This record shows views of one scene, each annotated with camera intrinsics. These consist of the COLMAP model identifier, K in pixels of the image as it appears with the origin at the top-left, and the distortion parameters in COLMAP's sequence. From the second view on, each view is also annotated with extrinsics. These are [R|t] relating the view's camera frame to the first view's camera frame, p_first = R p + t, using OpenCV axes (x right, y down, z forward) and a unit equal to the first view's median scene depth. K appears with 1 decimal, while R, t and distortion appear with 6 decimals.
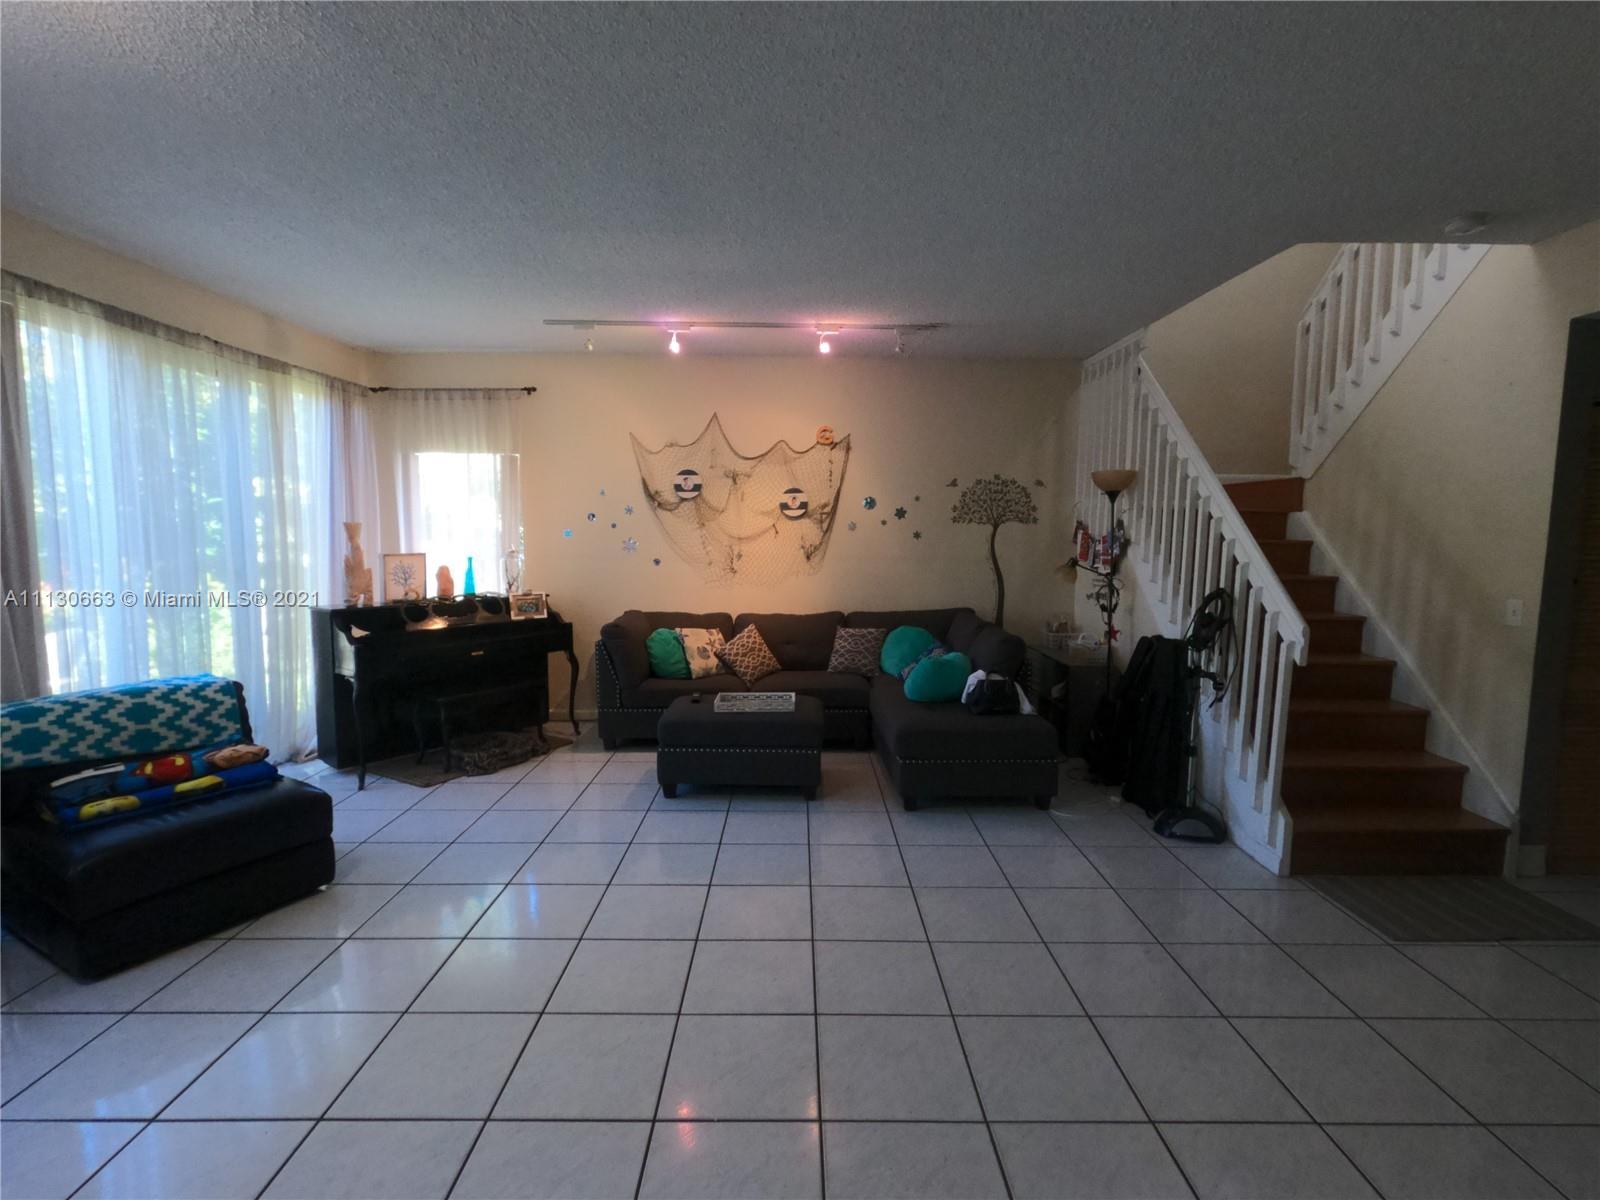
lens RADIAL K [[759.8, 0, 800.0], [0, 759.8, 600.0], [0, 0, 1]] dist [0.000650, 0.000945]
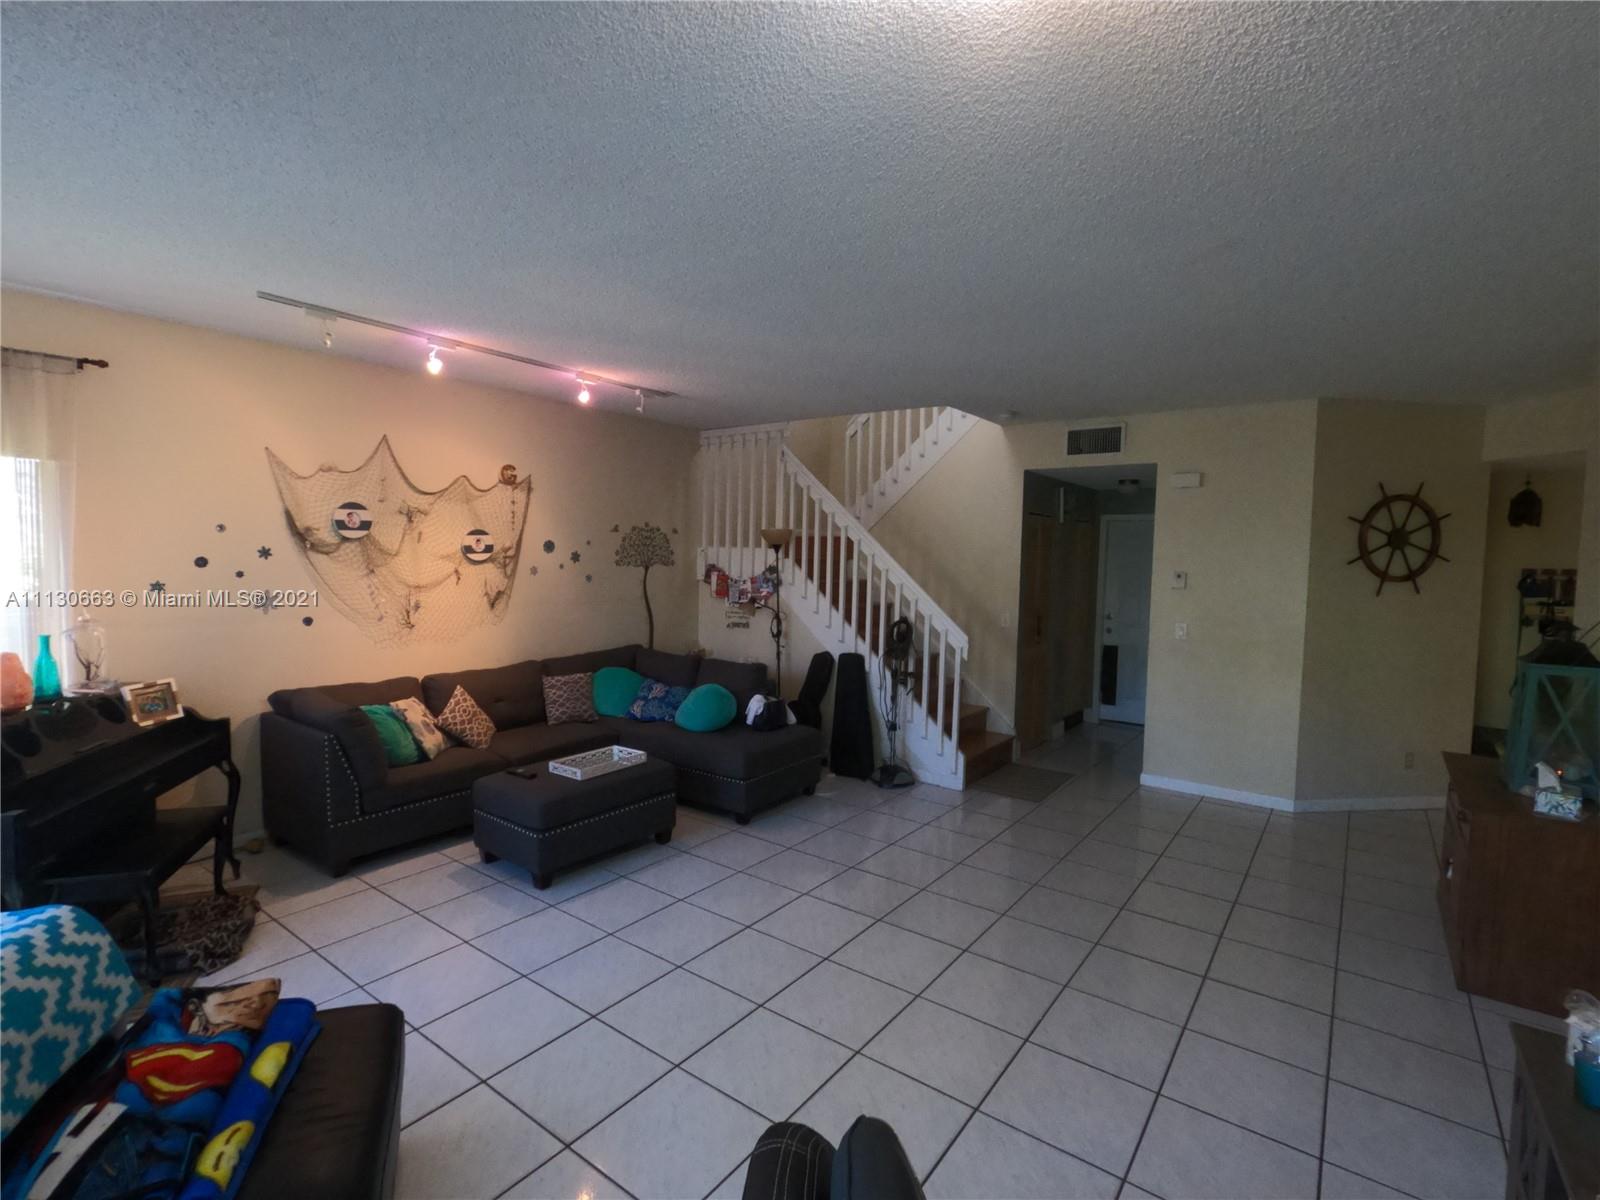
lens RADIAL K [[759.8, 0, 800.0], [0, 759.8, 600.0], [0, 0, 1]] dist [0.000650, 0.000945]
pose [[0.606237, -0.044630, 0.794031, -0.498012], [0.062686, 0.997999, 0.008235, -0.047240], [-0.792810, 0.044782, 0.607822, 0.153170]]
